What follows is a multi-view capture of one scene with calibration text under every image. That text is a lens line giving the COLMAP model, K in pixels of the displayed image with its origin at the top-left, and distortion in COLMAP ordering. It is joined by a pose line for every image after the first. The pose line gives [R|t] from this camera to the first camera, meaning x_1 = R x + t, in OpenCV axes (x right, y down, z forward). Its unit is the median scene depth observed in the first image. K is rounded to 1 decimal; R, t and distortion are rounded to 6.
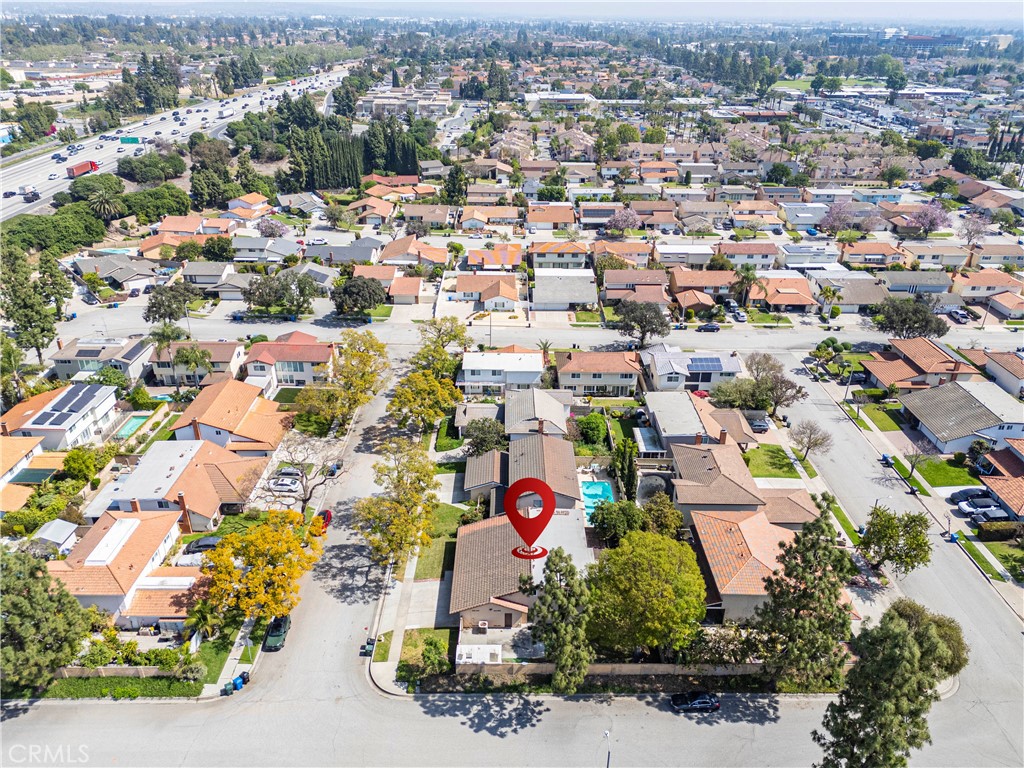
lens RADIAL K [[749.8, 0, 512.0], [0, 749.8, 384.0], [0, 0, 1]] dist [0.104822, -0.131342]
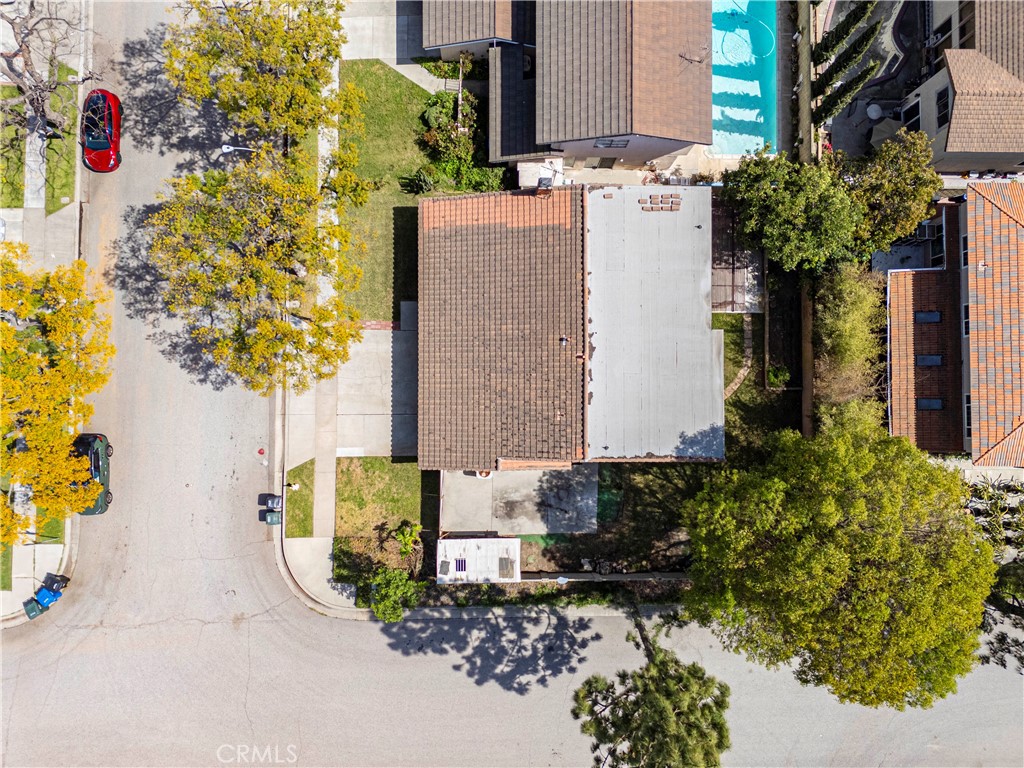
lens RADIAL K [[749.8, 0, 512.0], [0, 749.8, 384.0], [0, 0, 1]] dist [0.104822, -0.131342]
pose [[0.999839, 0.003566, 0.017603, -0.015355], [-0.017155, 0.479835, 0.877191, -0.091865], [-0.005319, -0.877352, 0.479819, 0.439504]]
